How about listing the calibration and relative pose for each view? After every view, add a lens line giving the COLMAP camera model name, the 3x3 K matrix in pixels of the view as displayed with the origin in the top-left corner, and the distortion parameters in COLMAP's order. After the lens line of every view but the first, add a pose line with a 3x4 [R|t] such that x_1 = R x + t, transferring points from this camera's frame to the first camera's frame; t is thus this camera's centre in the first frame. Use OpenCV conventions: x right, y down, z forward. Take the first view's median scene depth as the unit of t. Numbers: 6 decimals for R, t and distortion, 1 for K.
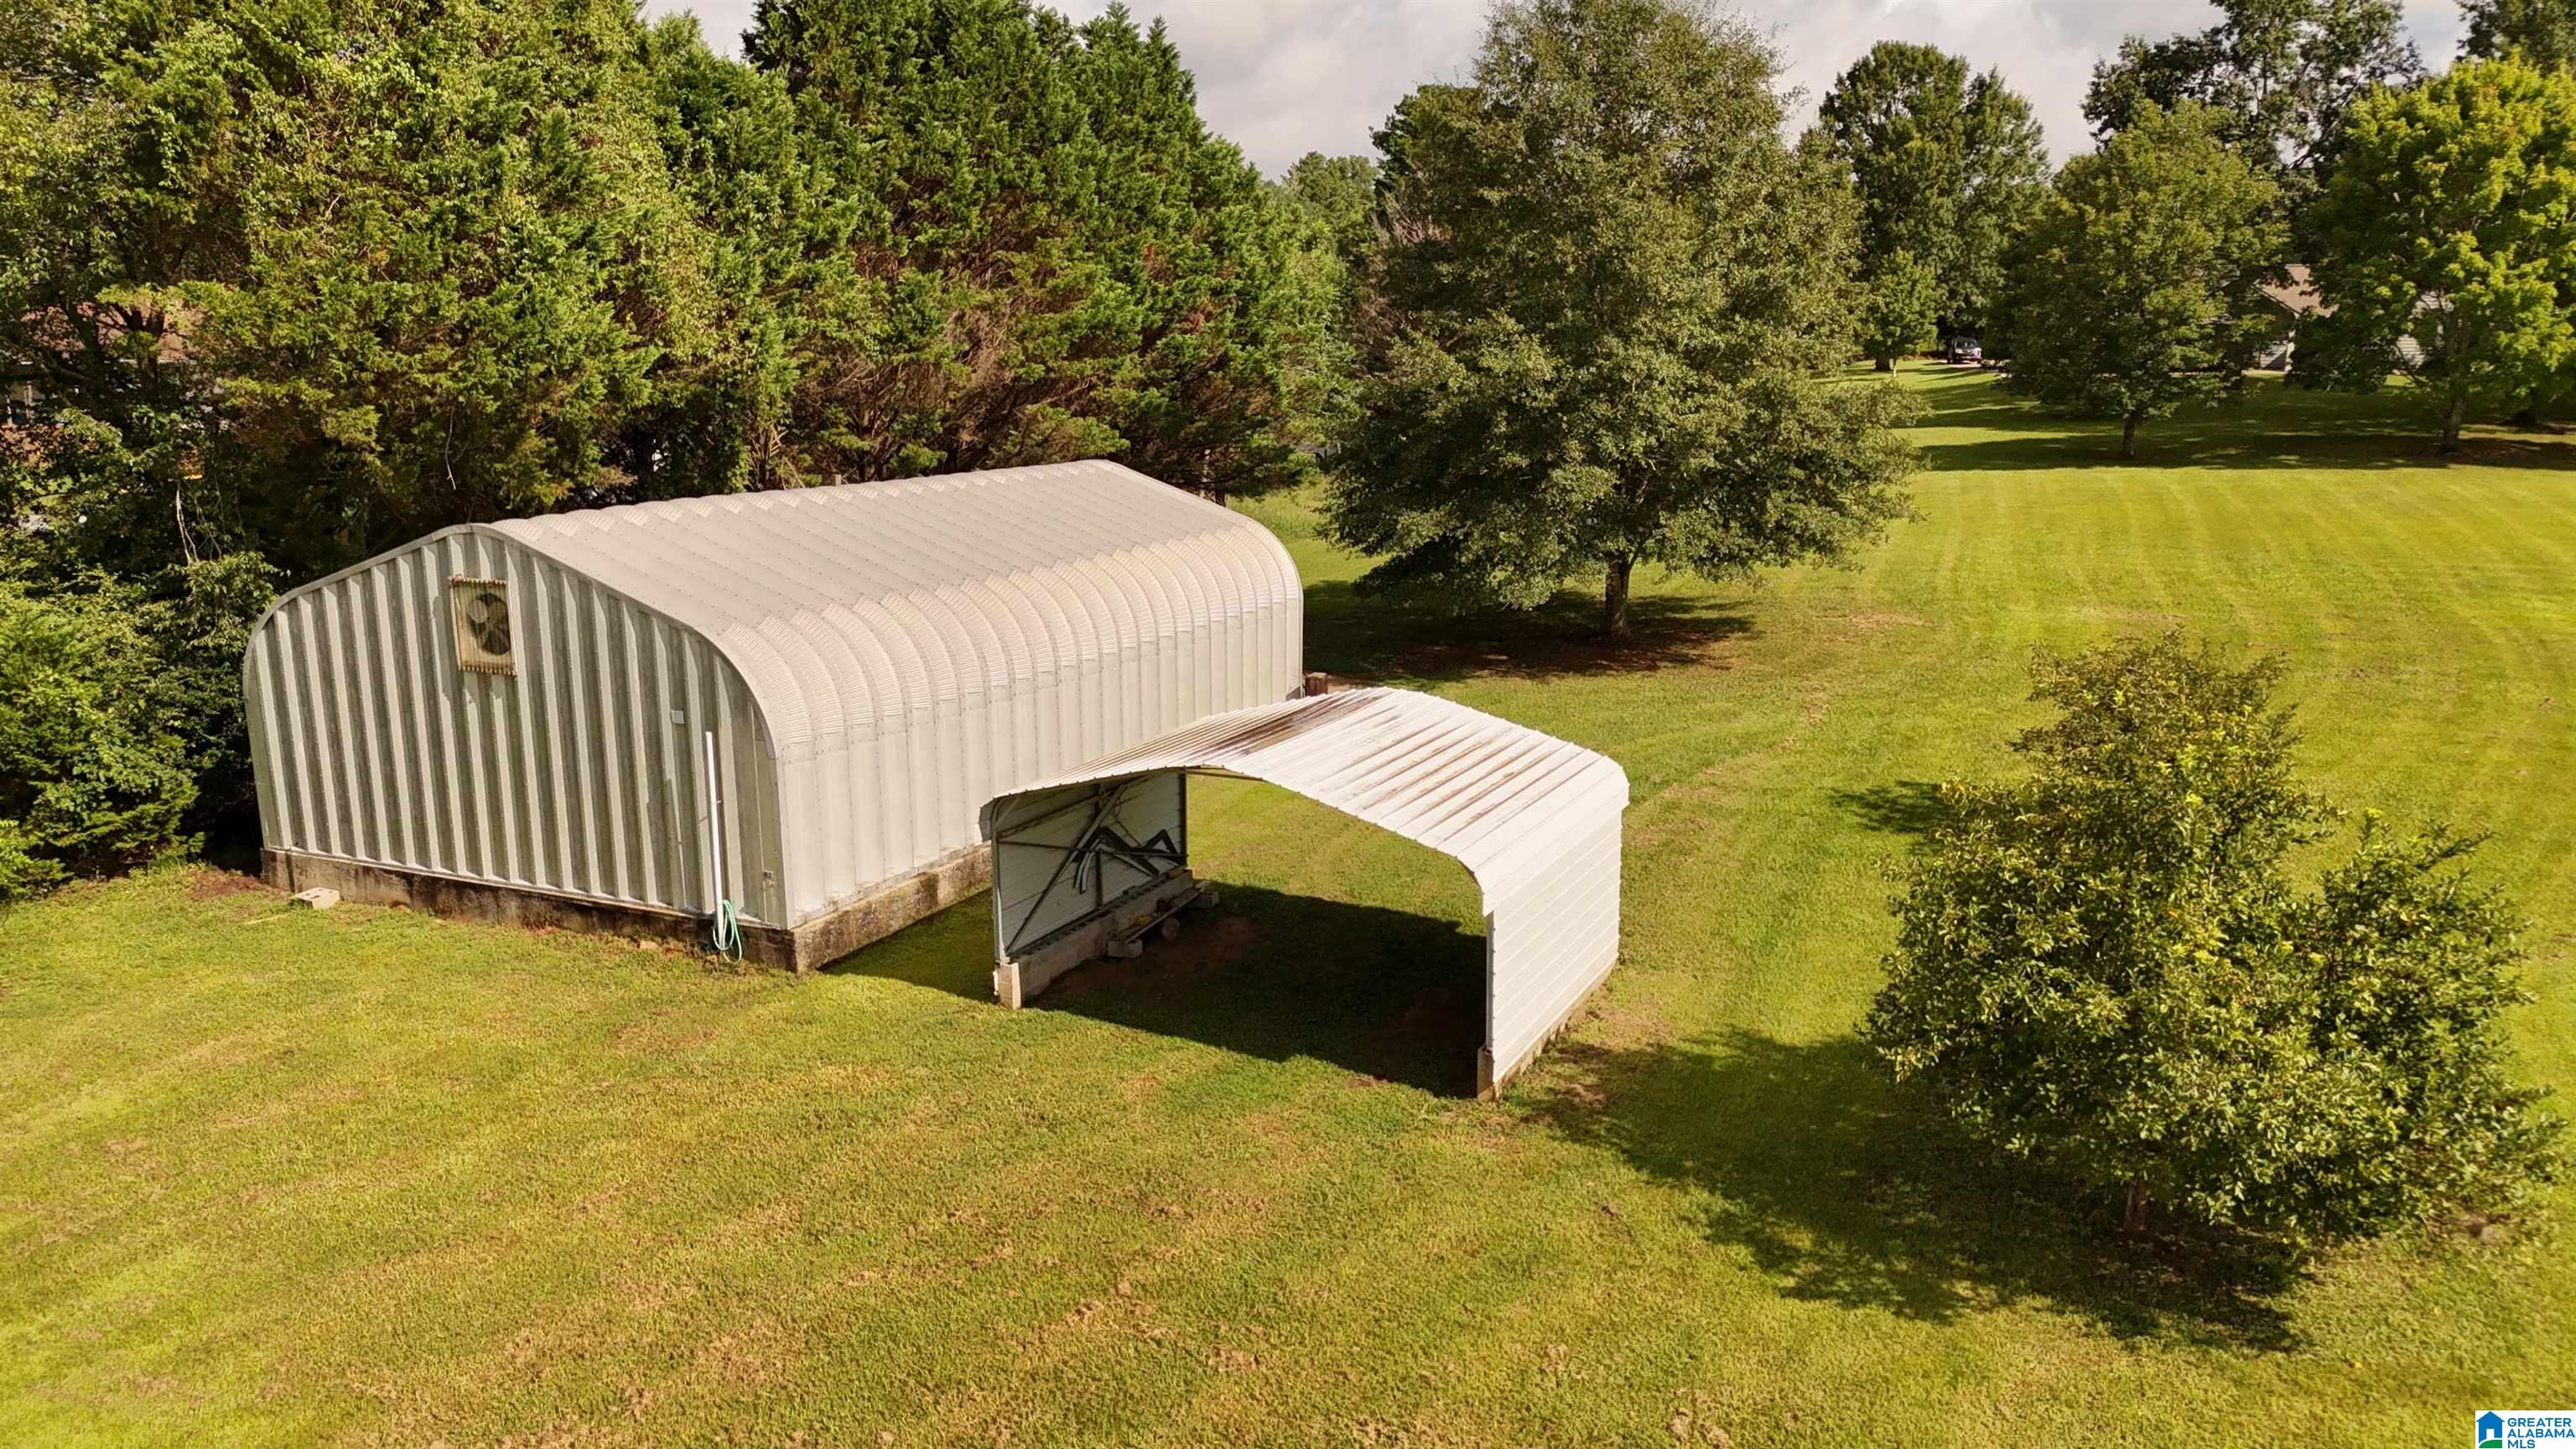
lens RADIAL K [[1831.3, 0, 1288.0], [0, 1831.3, 724.5], [0, 0, 1]] dist [0.090747, -0.075001]
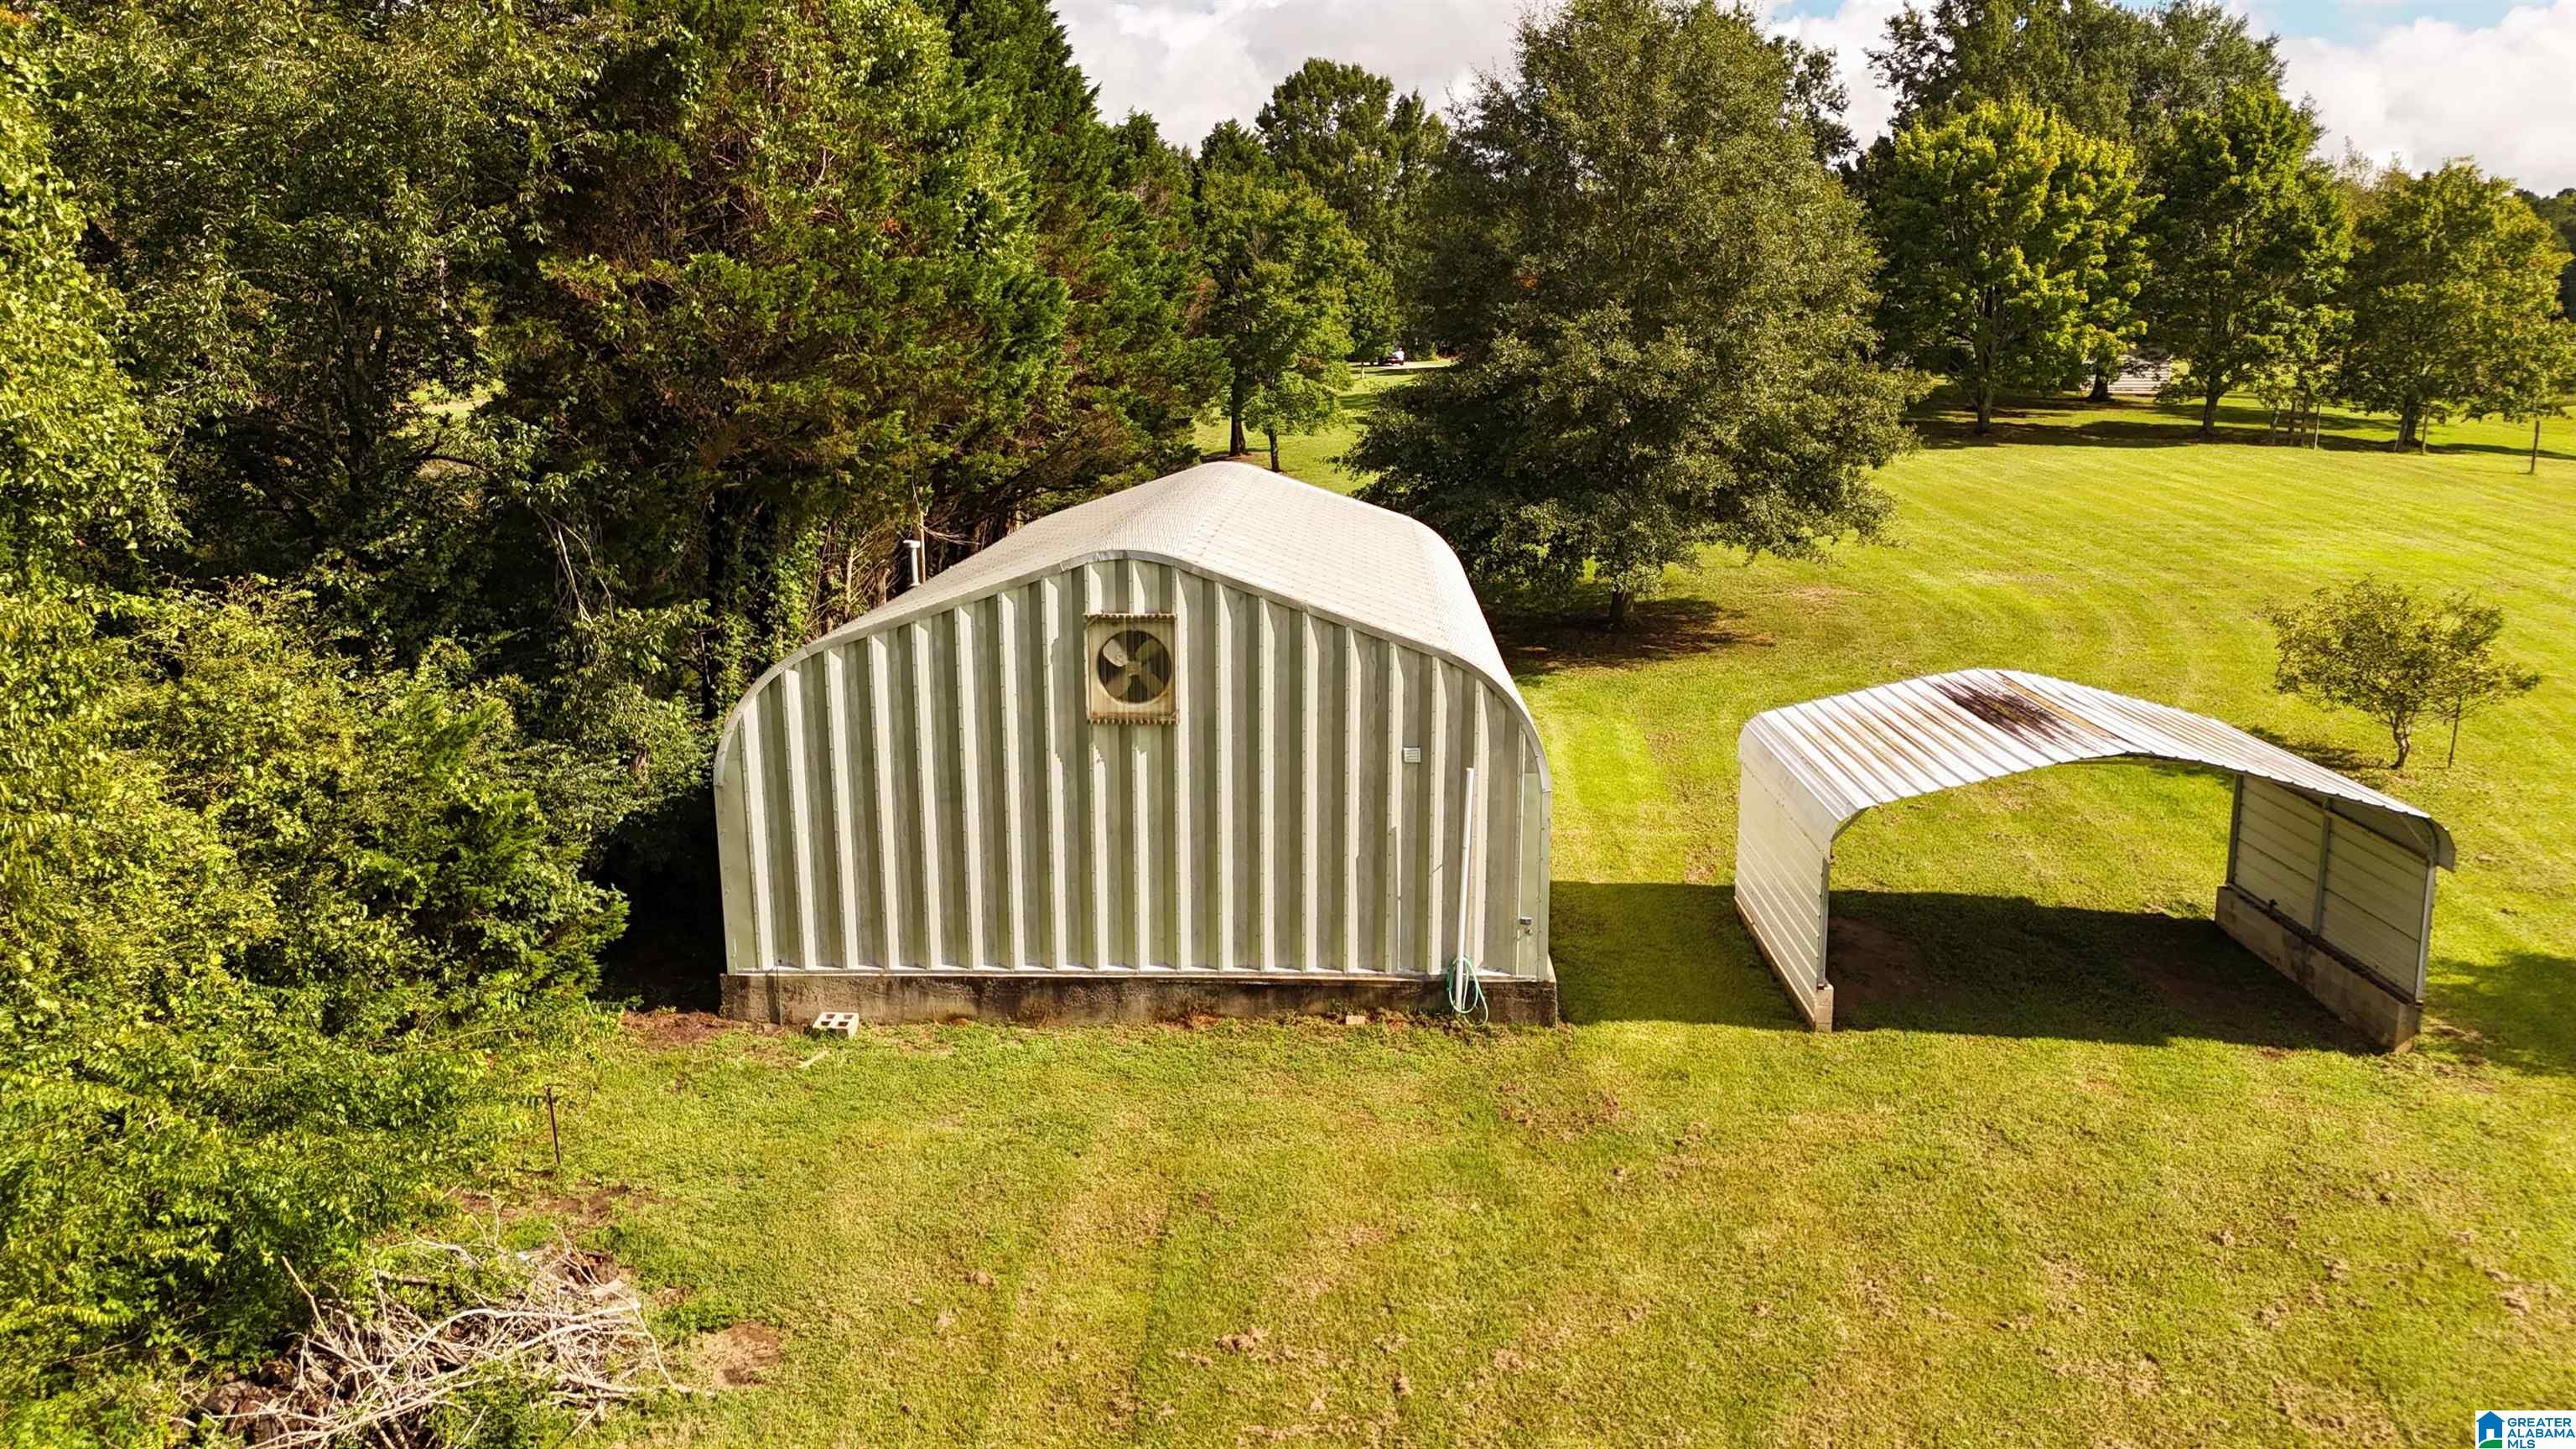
lens RADIAL K [[1871.7, 0, 1284.4], [0, 1871.7, 675.4], [0, 0, 1]] dist [0.145365, -0.196224]
pose [[0.923663, -0.068071, 0.377112, -0.661663], [0.079623, 0.996710, -0.015110, -0.029938], [-0.374843, 0.043983, 0.926045, 0.177331]]
